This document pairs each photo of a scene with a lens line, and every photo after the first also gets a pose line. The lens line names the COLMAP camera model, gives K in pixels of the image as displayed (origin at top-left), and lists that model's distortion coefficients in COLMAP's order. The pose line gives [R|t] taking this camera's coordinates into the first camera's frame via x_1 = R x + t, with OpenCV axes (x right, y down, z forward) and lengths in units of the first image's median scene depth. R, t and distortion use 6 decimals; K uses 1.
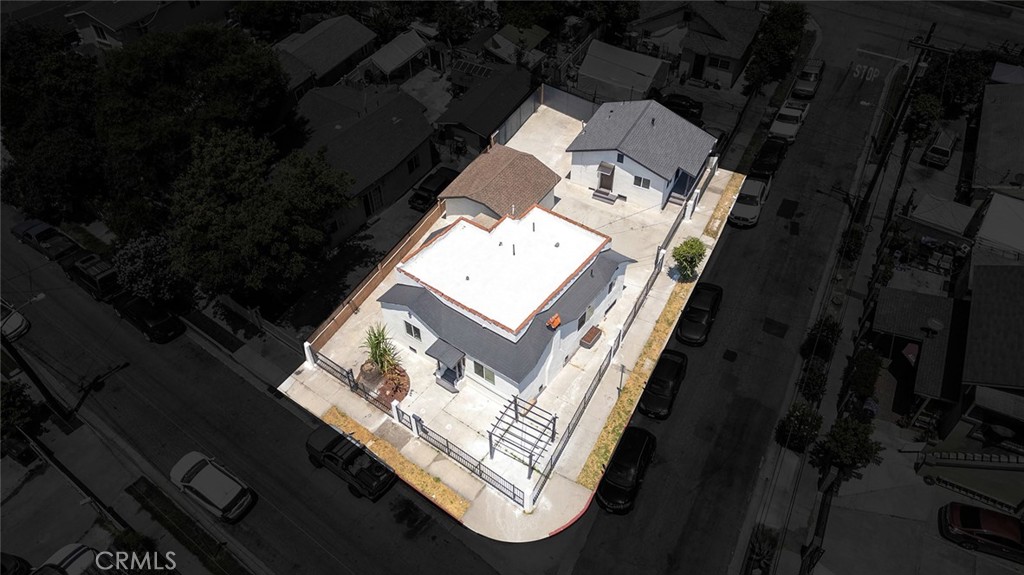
lens RADIAL K [[718.8, 0, 515.9], [0, 718.8, 285.6], [0, 0, 1]] dist [0.050439, -0.041446]
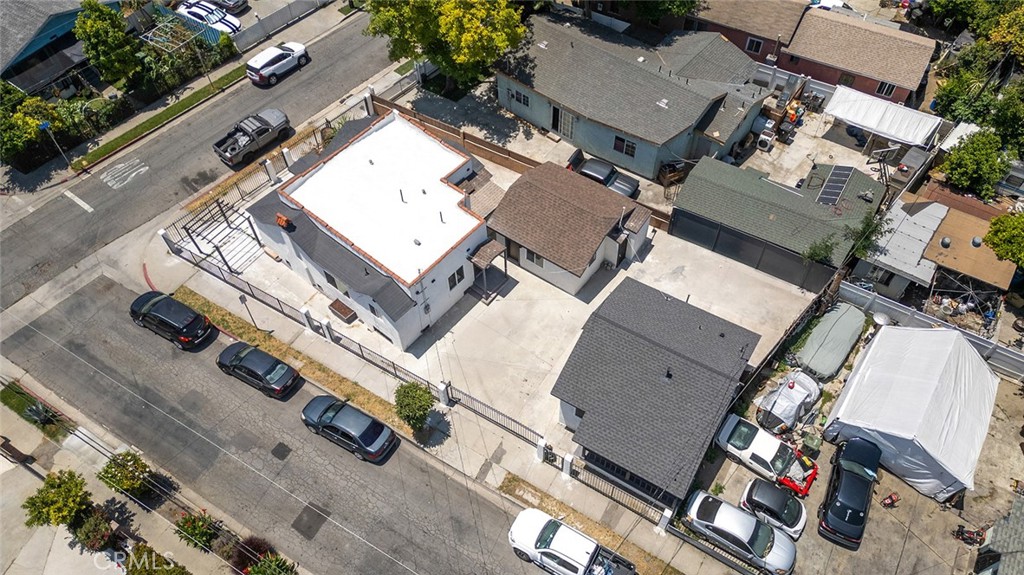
lens RADIAL K [[718.8, 0, 515.9], [0, 718.8, 285.6], [0, 0, 1]] dist [0.050439, -0.041446]
pose [[-0.061567, 0.801952, -0.594207, 0.595900], [-0.704021, 0.387112, 0.595398, -0.625341], [0.707506, 0.454991, 0.540758, 0.644387]]
